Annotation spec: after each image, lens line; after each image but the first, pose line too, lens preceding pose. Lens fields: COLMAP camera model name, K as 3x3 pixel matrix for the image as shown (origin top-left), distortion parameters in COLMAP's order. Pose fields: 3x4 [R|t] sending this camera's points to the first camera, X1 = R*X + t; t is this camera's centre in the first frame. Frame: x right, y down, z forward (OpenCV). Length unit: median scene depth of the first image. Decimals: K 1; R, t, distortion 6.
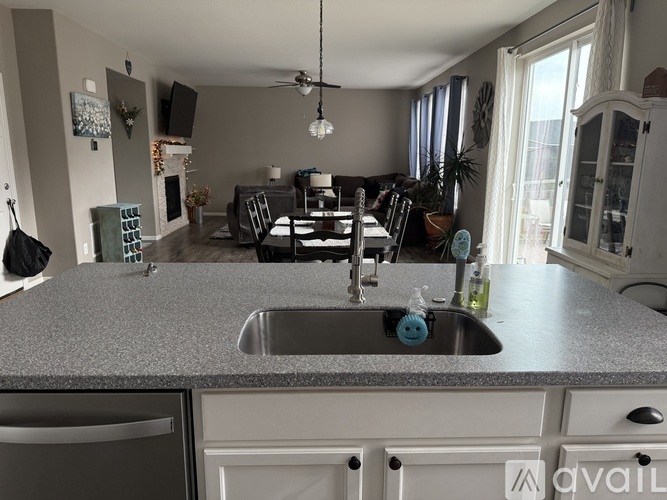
lens RADIAL K [[465.4, 0, 333.2], [0, 465.4, 249.5], [0, 0, 1]] dist [-0.011565, -0.030755]
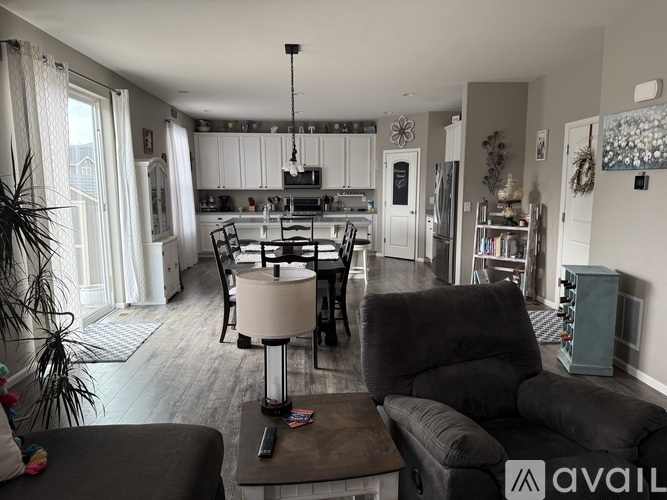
lens RADIAL K [[465.4, 0, 332.1], [0, 465.4, 250.0], [0, 0, 1]] dist [-0.011565, -0.030755]
pose [[-0.999830, 0.001411, -0.018398, -0.078679], [-0.004914, 0.940705, 0.339191, -0.365175], [0.017785, 0.339223, -0.940538, 1.689498]]
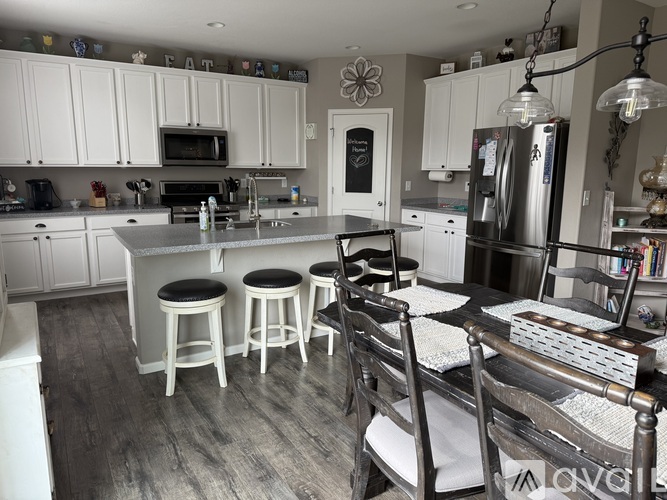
lens RADIAL K [[465.4, 0, 338.4], [0, 465.4, 251.7], [0, 0, 1]] dist [-0.011565, -0.030755]
pose [[-0.861309, 0.075541, -0.502435, 0.096702], [-0.120345, 0.930413, 0.346191, -0.281573], [0.493624, 0.358643, -0.792282, 1.327174]]
